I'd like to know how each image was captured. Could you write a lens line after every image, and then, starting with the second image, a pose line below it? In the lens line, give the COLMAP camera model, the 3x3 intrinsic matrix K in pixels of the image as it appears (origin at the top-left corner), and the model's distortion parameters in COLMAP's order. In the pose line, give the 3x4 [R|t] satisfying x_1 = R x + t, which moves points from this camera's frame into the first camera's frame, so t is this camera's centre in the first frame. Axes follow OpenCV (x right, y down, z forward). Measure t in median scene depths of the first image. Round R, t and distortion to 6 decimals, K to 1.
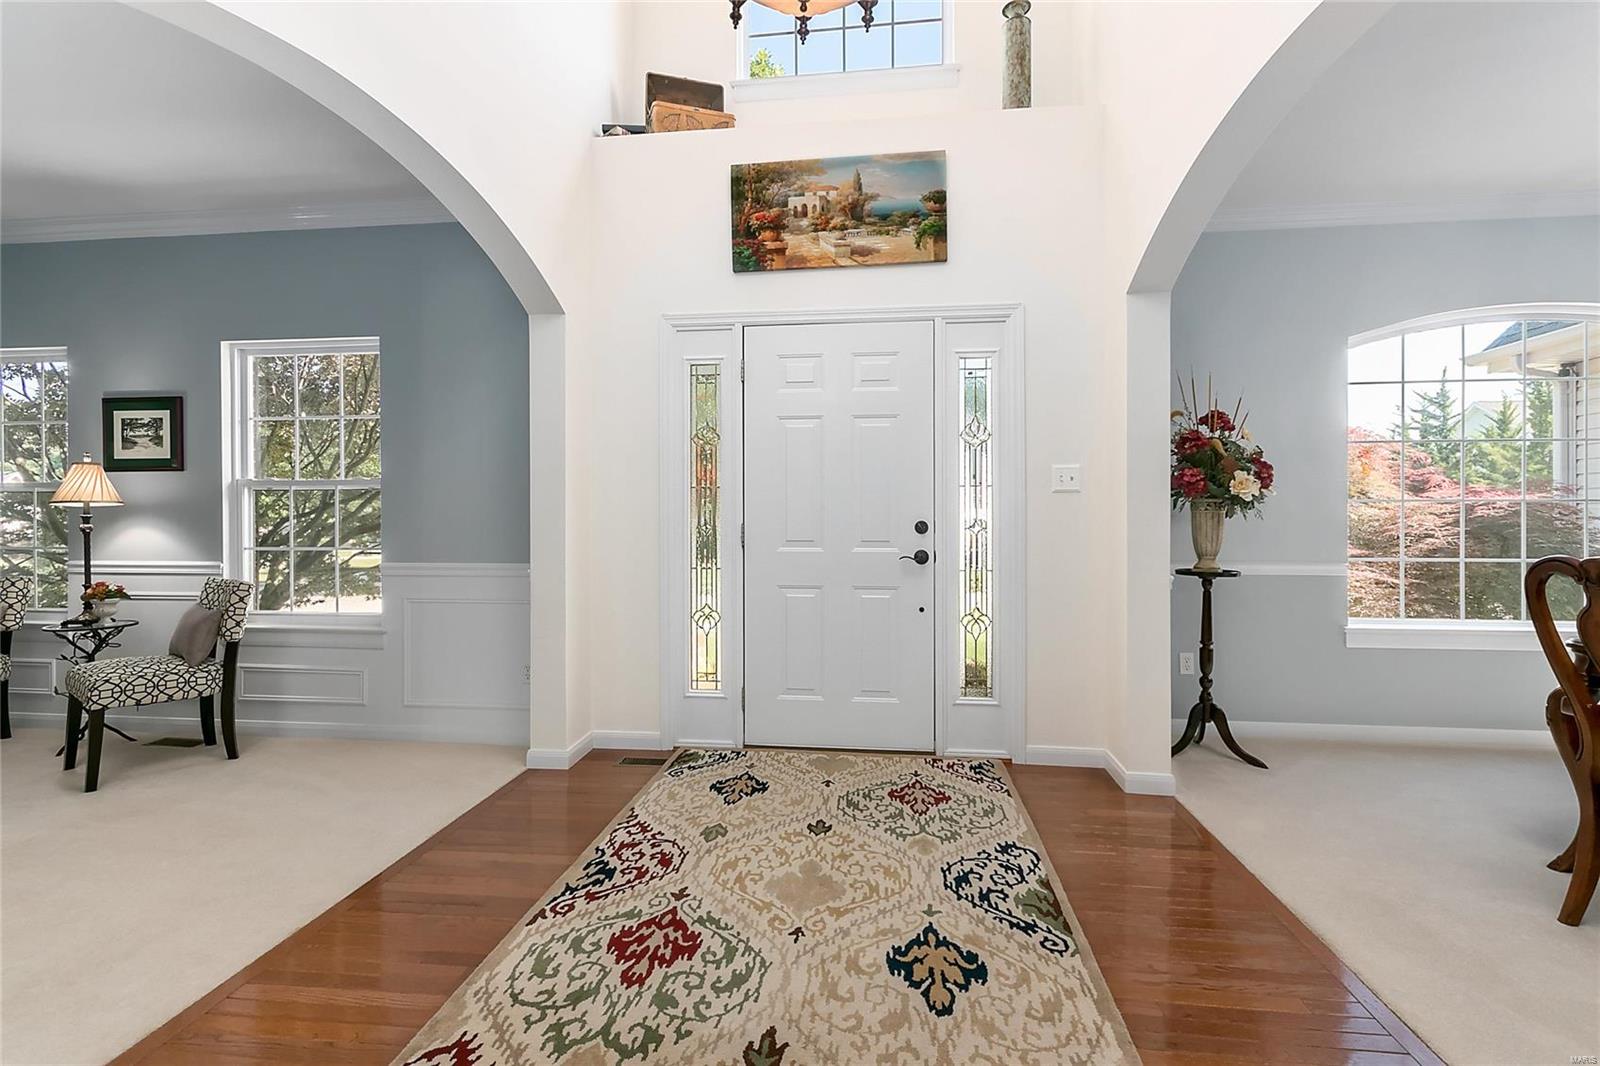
lens RADIAL K [[745.6, 0, 789.3], [0, 745.6, 517.9], [0, 0, 1]] dist [-0.004212, 0.003431]
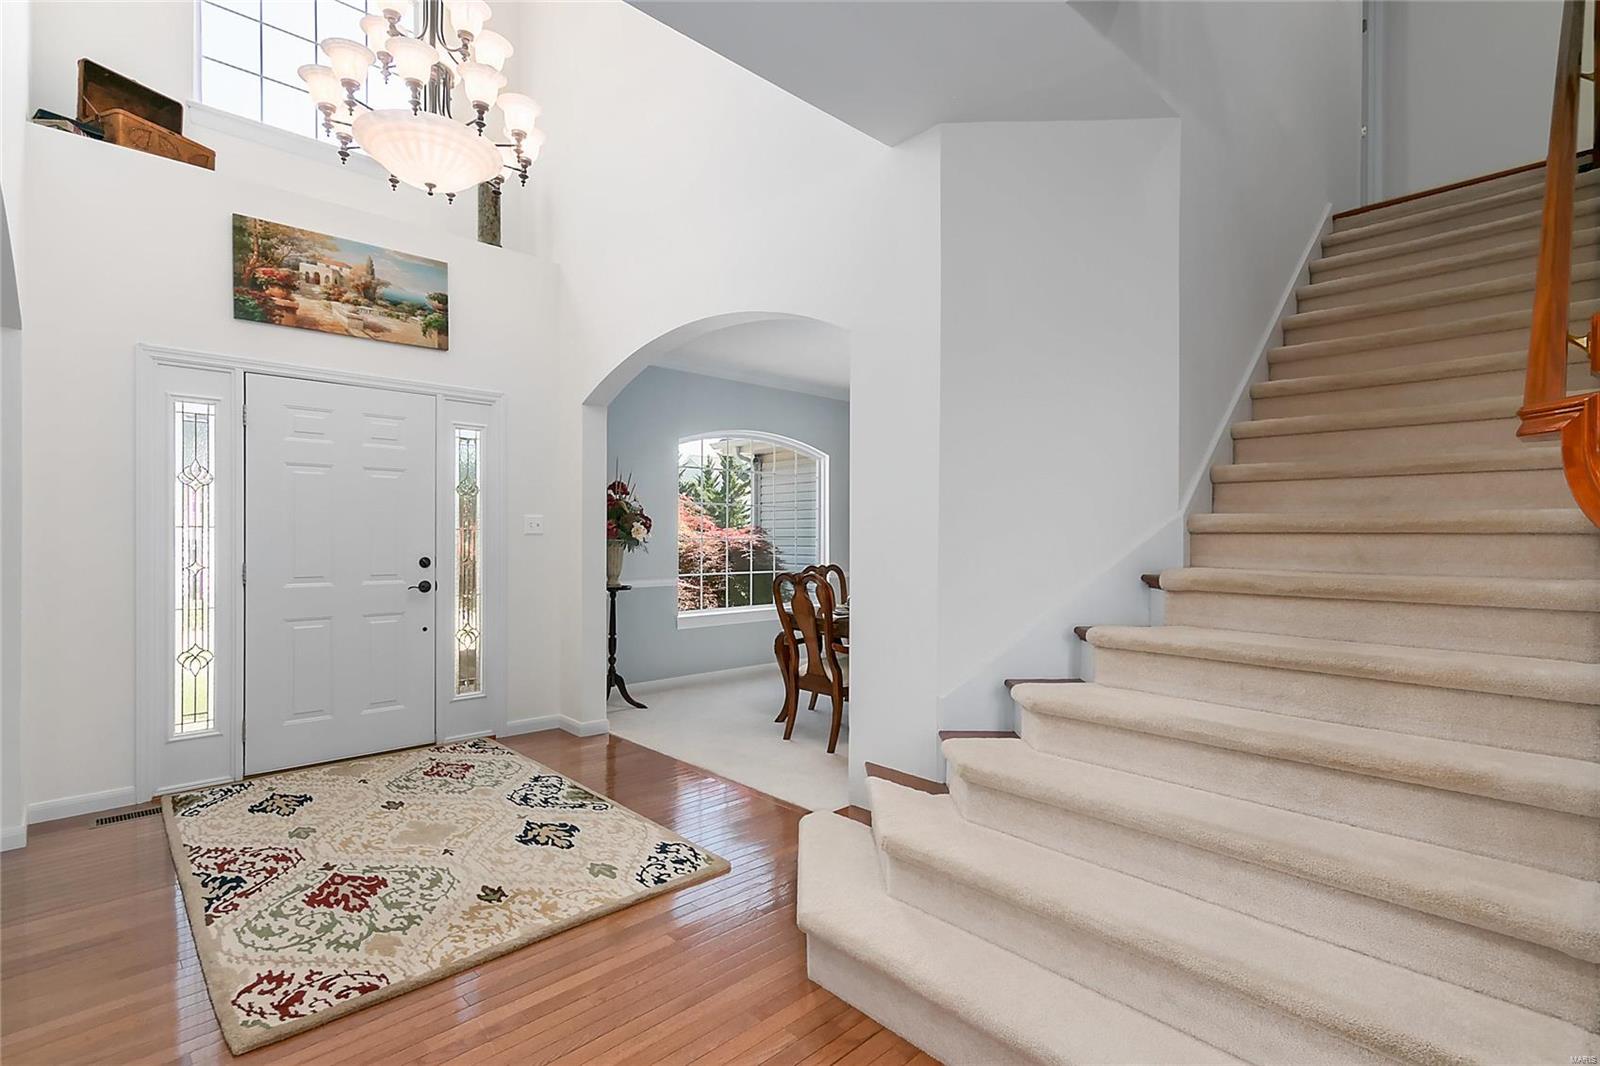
lens RADIAL K [[745.6, 0, 765.3], [0, 745.6, 537.9], [0, 0, 1]] dist [-0.004212, 0.003431]
pose [[0.657746, 0.000247, 0.753240, -0.379709], [-0.001938, 0.999997, 0.001365, -0.030637], [-0.753237, -0.002357, 0.657744, -0.232525]]
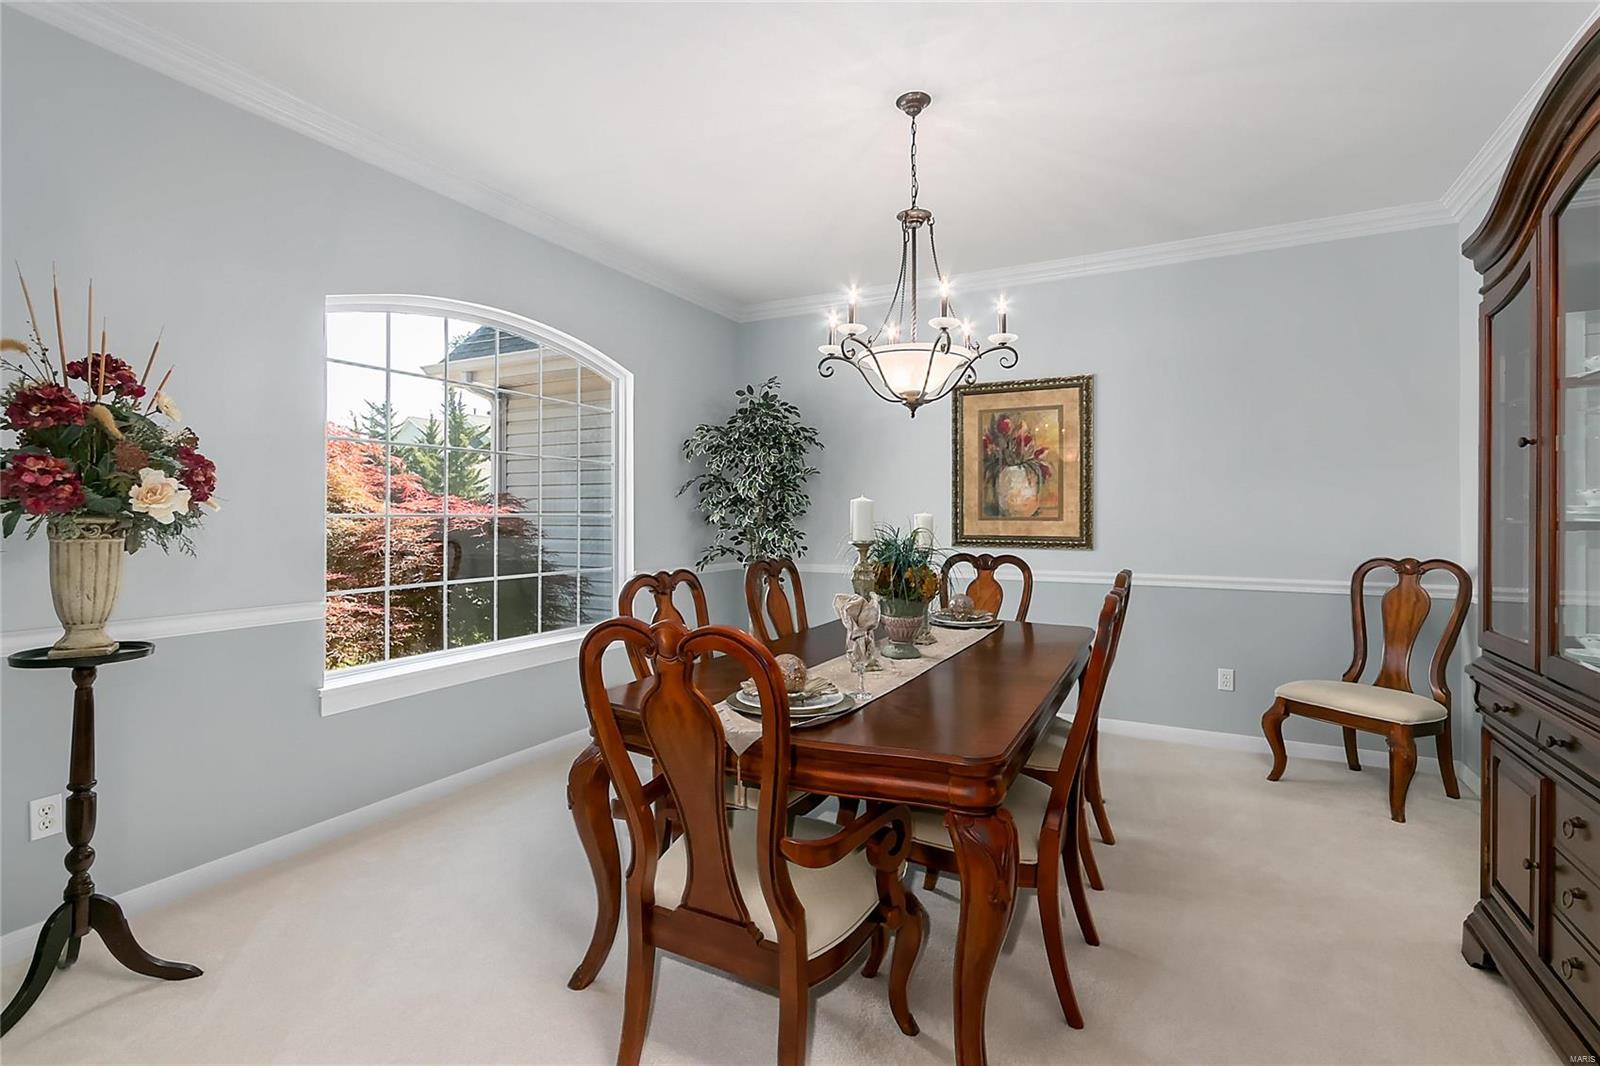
lens RADIAL K [[745.6, 0, 785.7], [0, 745.6, 508.6], [0, 0, 1]] dist [-0.004212, 0.003431]
pose [[0.346489, 0.005843, 0.938036, 0.232040], [-0.000036, 0.999981, -0.006215, -0.028073], [-0.938054, 0.002119, 0.346482, 0.340122]]
